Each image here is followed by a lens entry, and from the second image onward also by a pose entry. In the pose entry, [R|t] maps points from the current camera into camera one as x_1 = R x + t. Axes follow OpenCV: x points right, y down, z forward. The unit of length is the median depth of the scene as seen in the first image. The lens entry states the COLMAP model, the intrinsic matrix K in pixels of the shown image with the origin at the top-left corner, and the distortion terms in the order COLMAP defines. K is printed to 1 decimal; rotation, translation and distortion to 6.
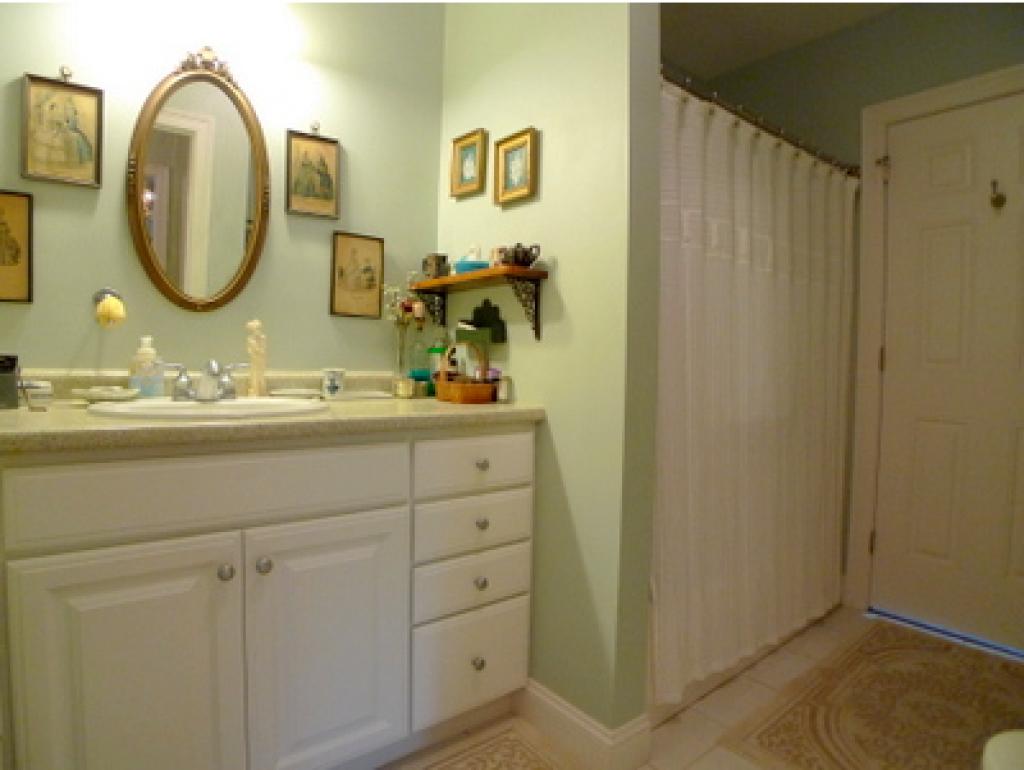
lens RADIAL K [[567.3, 0, 505.2], [0, 567.3, 376.3], [0, 0, 1]] dist [-0.080174, 0.014288]
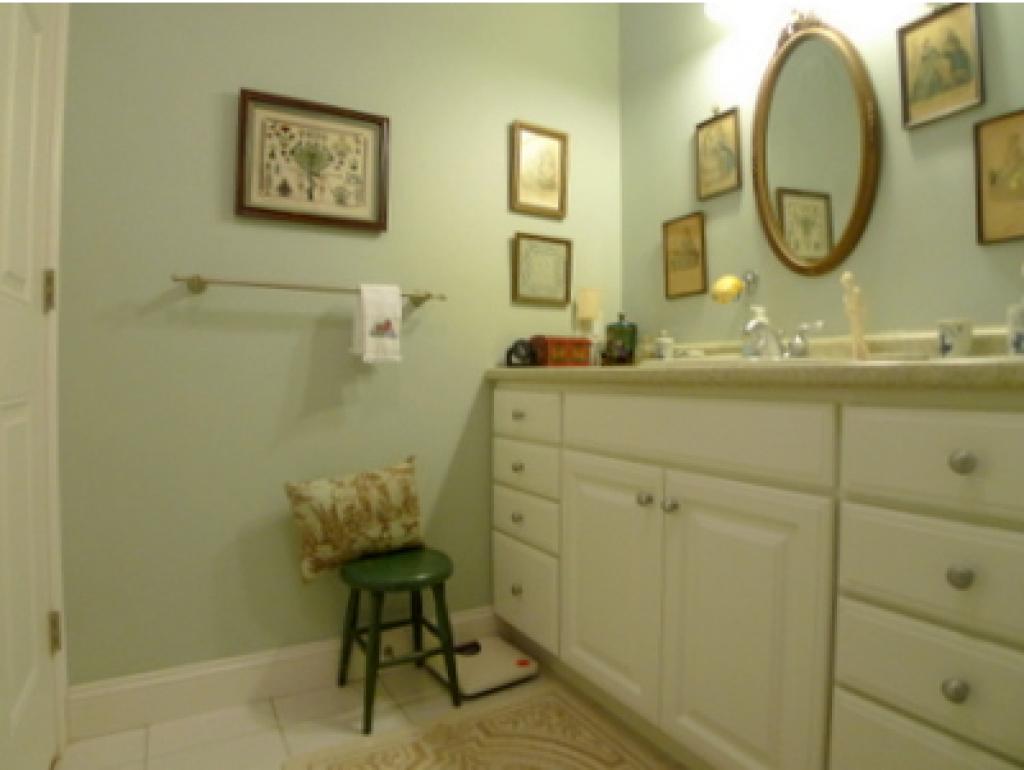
lens RADIAL K [[567.3, 0, 505.2], [0, 567.3, 376.3], [0, 0, 1]] dist [-0.080174, 0.014288]
pose [[-0.123600, -0.016482, -0.992195, 0.485310], [-0.029767, 0.999474, -0.012895, 0.091938], [0.991886, 0.027941, -0.124025, 0.617282]]
